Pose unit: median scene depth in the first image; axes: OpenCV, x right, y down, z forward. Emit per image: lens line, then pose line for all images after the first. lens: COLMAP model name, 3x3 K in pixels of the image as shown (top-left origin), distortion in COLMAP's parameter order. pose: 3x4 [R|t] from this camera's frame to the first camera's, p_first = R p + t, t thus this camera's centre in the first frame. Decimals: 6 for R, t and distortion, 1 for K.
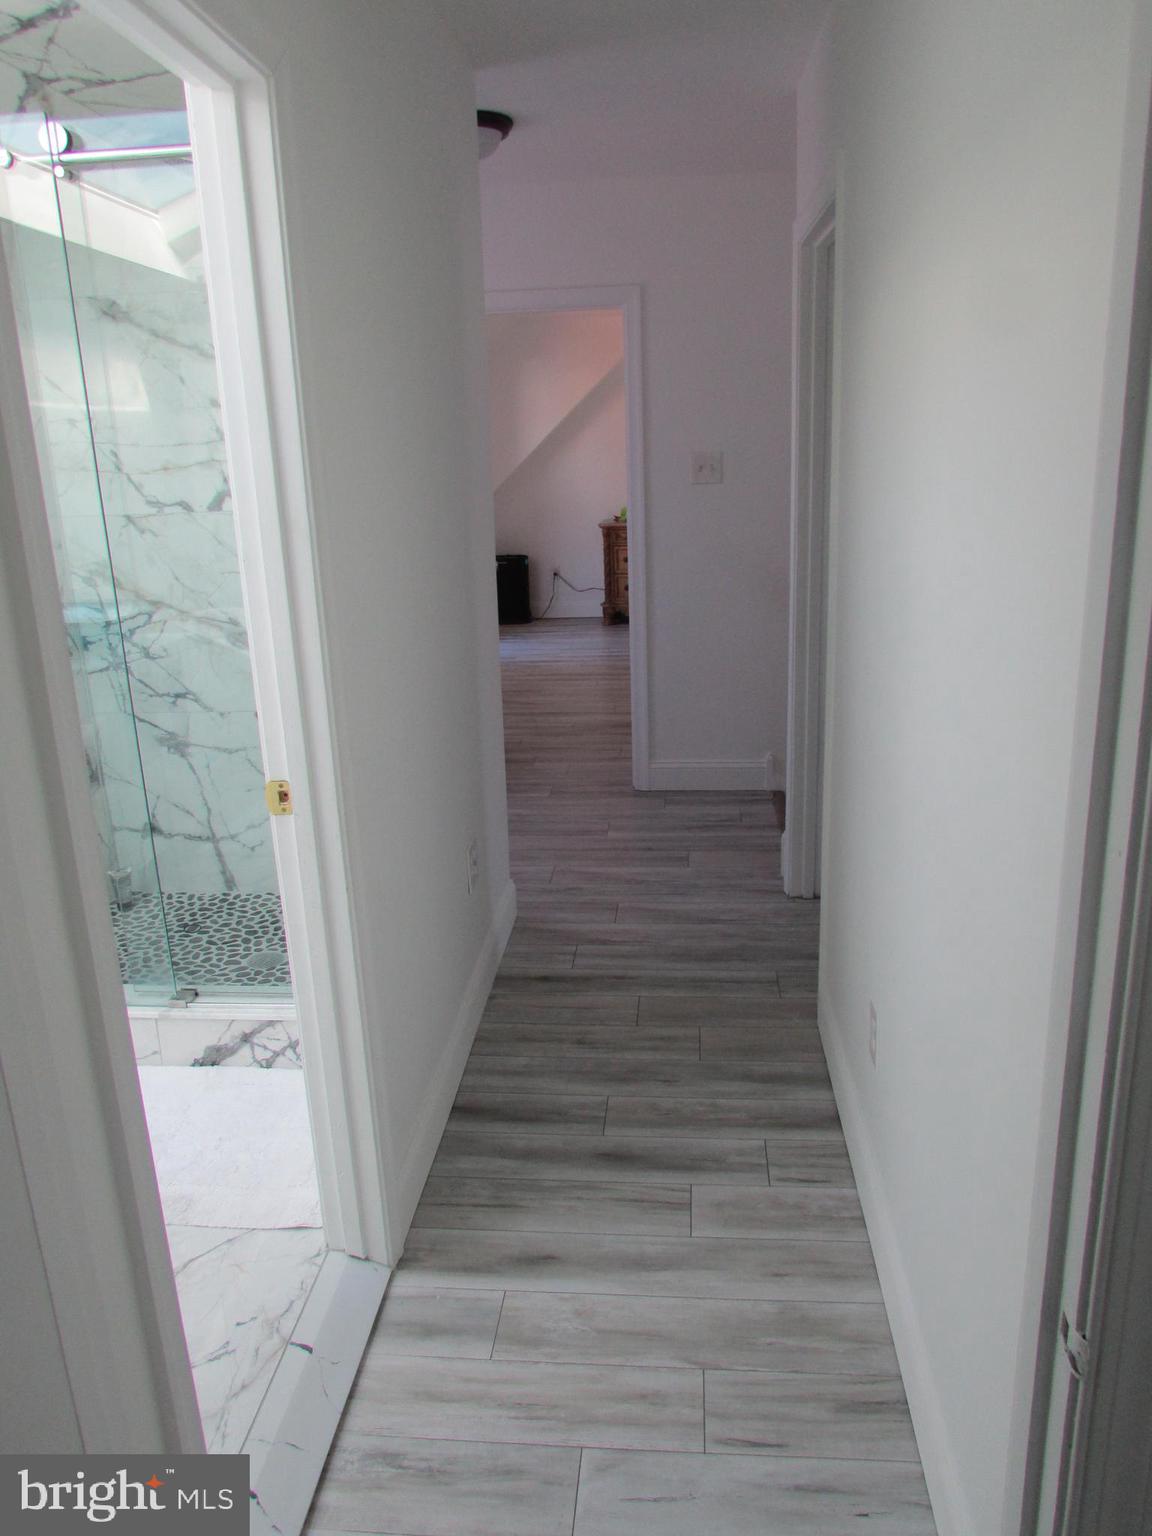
lens RADIAL K [[1094.0, 0, 576.0], [0, 1094.0, 768.0], [0, 0, 1]] dist [-0.028005, 0.010678]
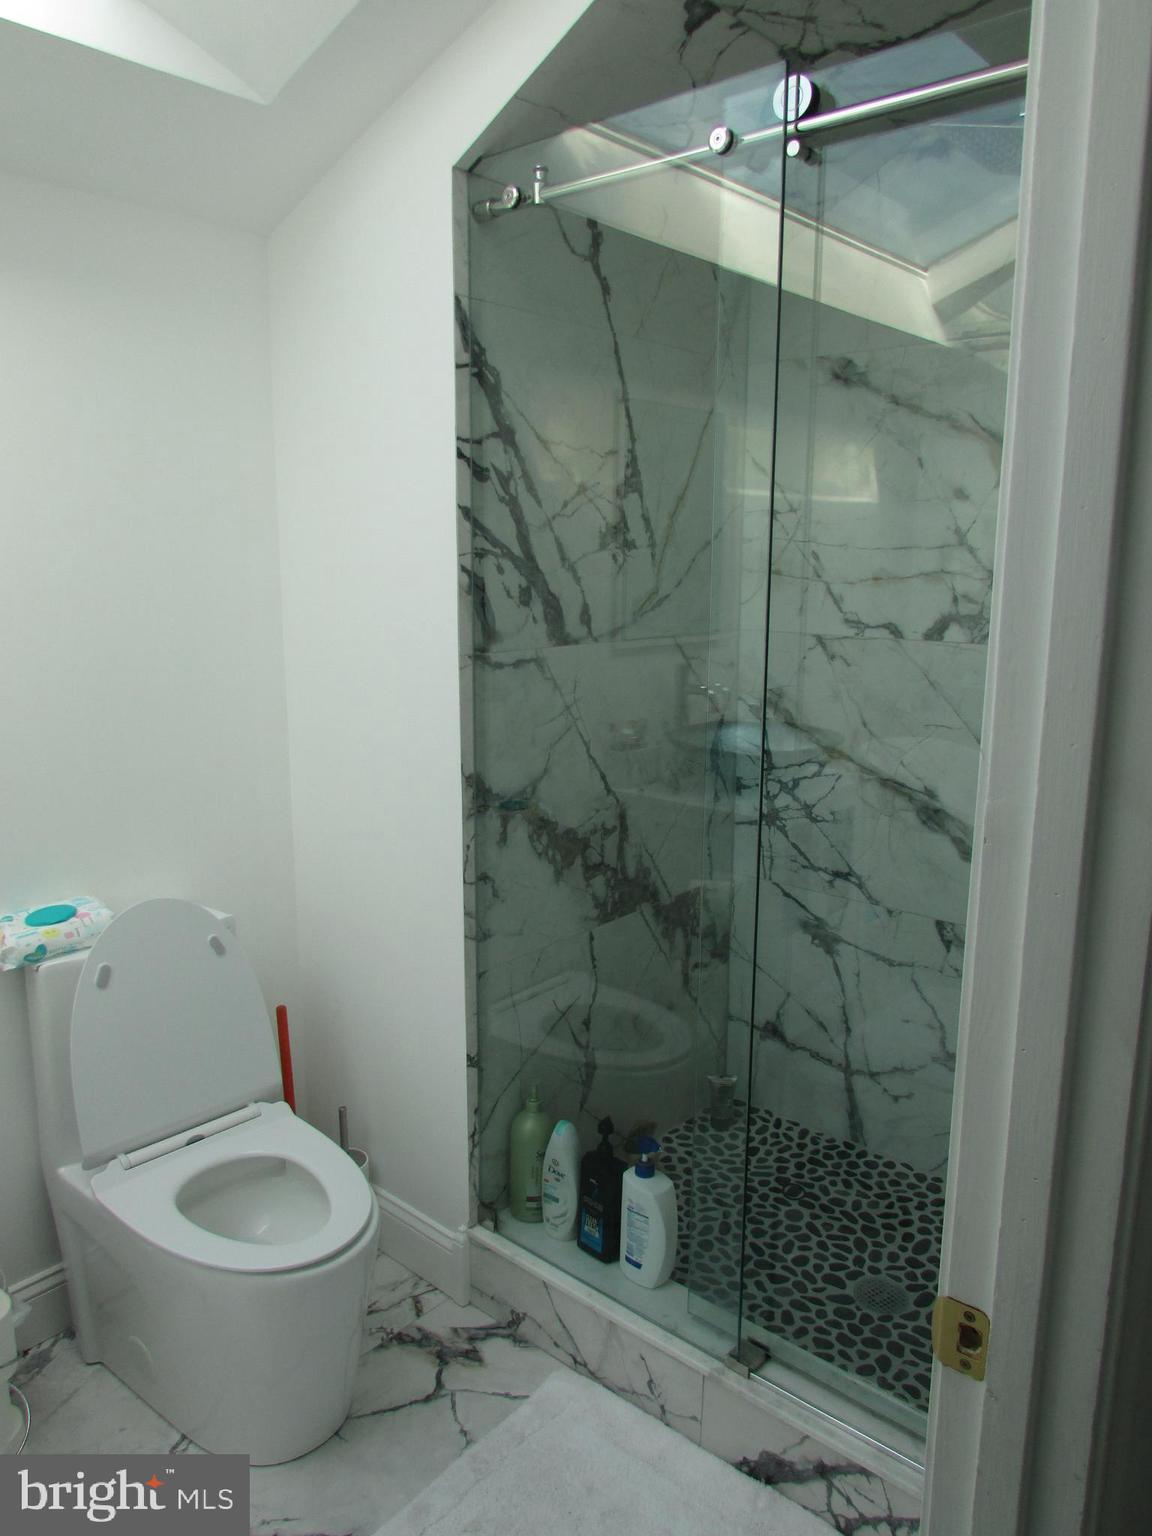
lens RADIAL K [[1094.0, 0, 576.0], [0, 1094.0, 768.0], [0, 0, 1]] dist [-0.028005, 0.010678]
pose [[0.811018, 0.151373, -0.565099, -0.102113], [-0.194858, 0.980685, -0.016959, -0.094532], [0.551616, 0.123868, 0.824849, 0.284674]]
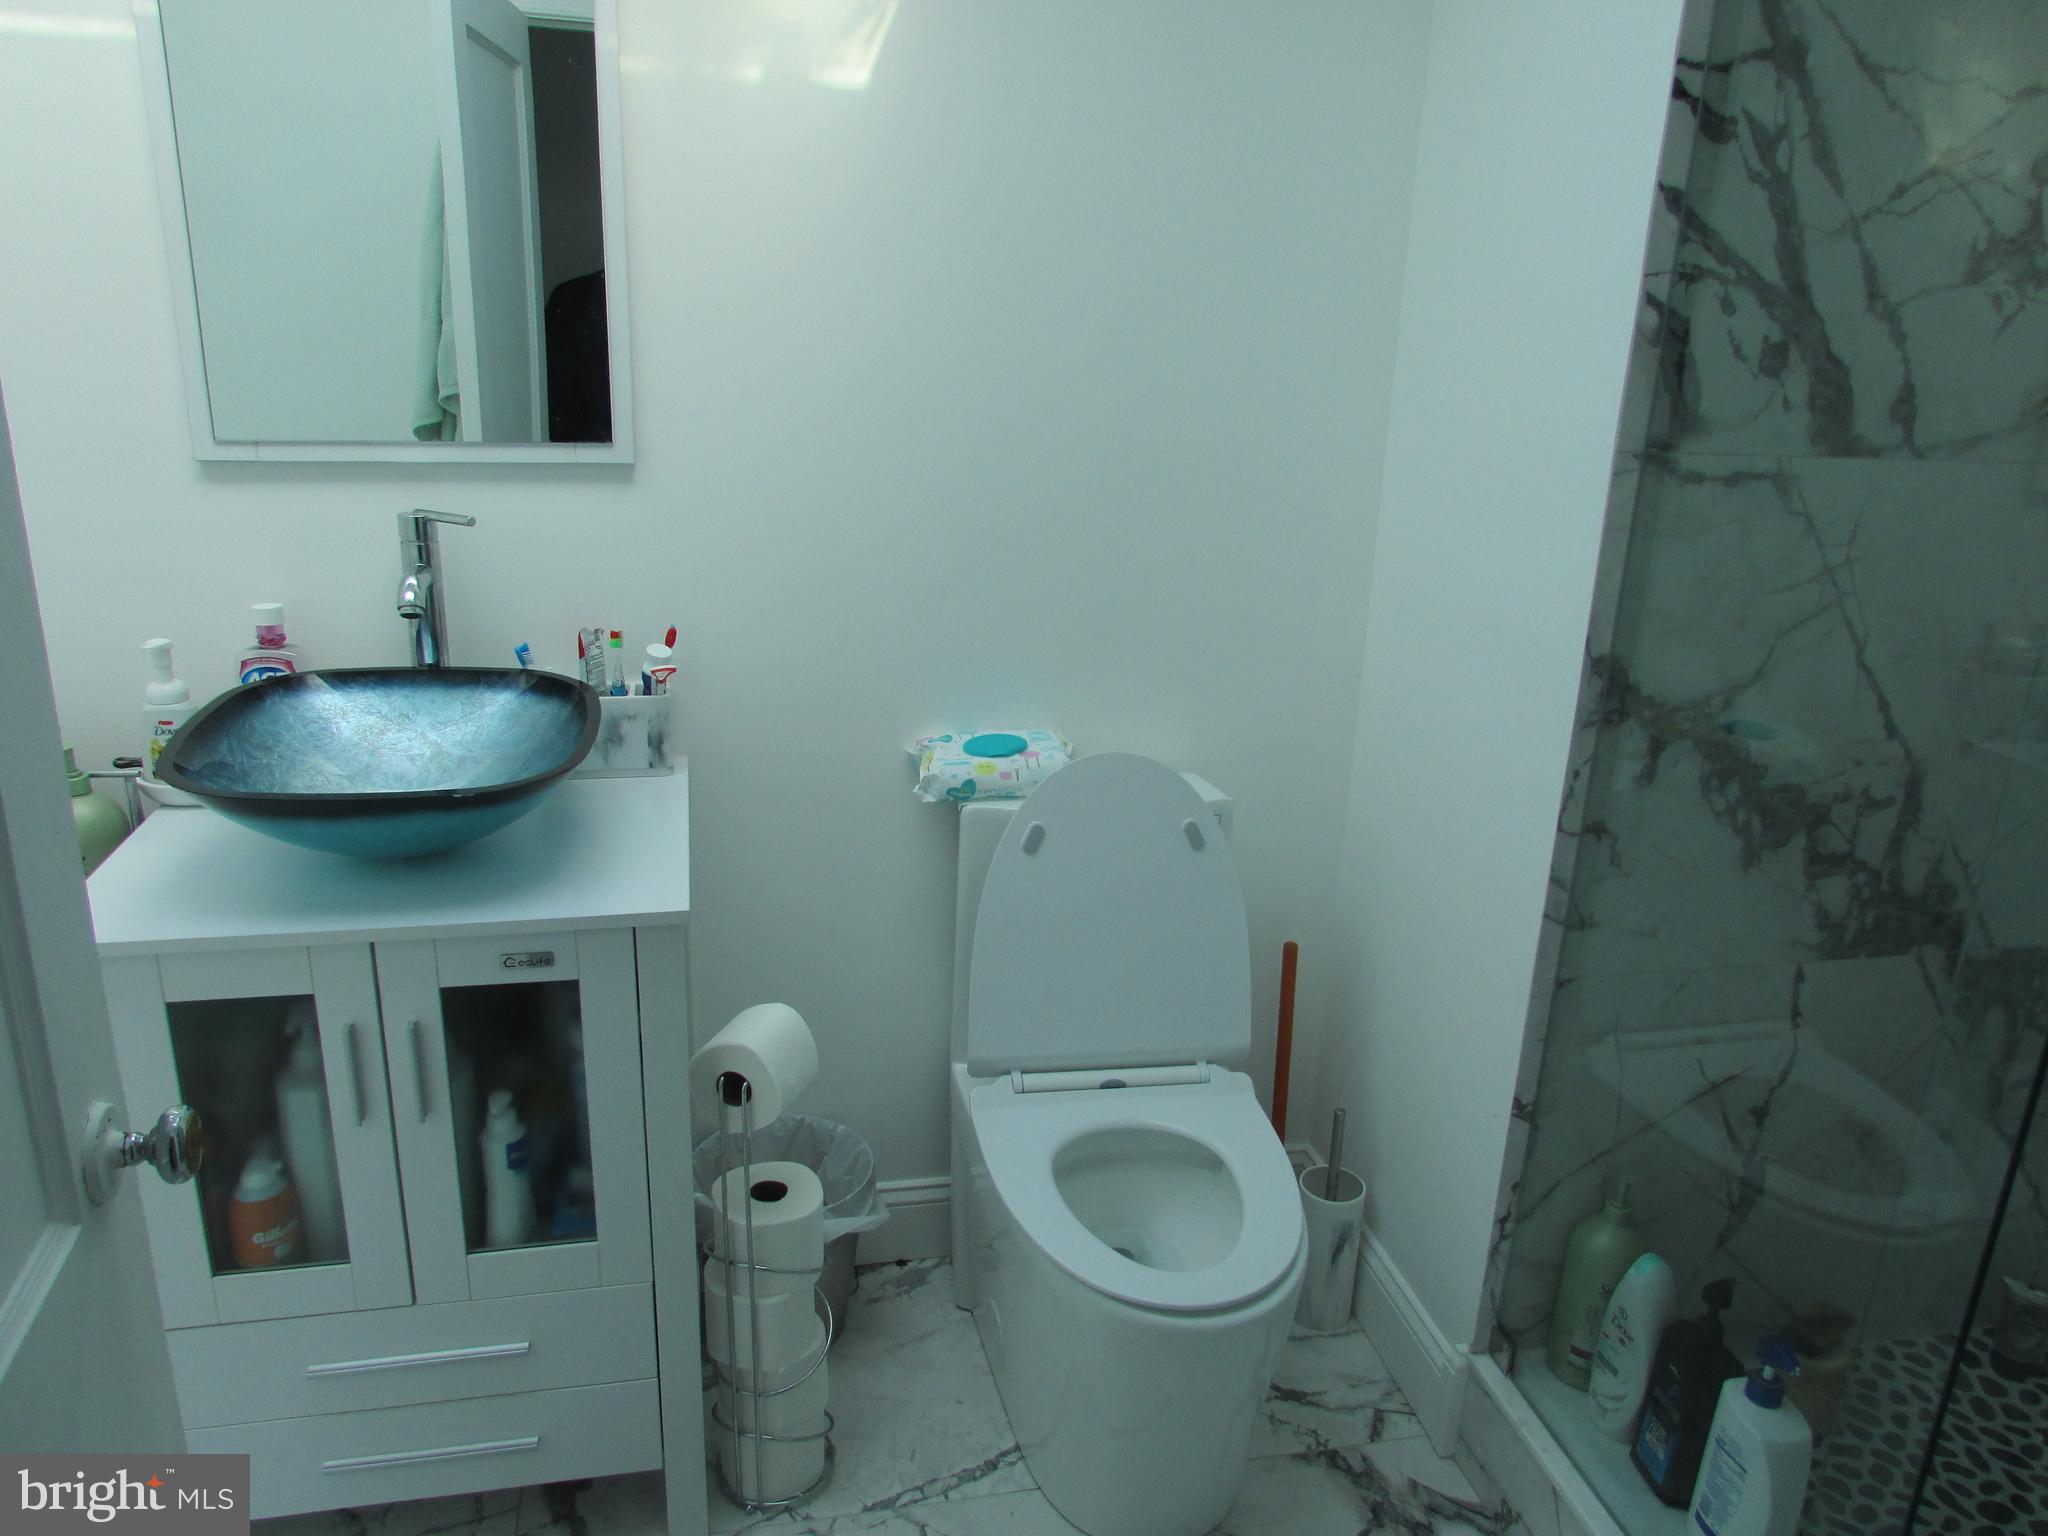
lens RADIAL K [[1458.7, 0, 1030.1], [0, 1458.7, 771.5], [0, 0, 1]] dist [-0.028005, 0.010678]
pose [[0.298416, 0.337650, -0.892715, -0.106574], [-0.315037, 0.917758, 0.241811, -0.111297], [0.900944, 0.209078, 0.380245, 0.407838]]
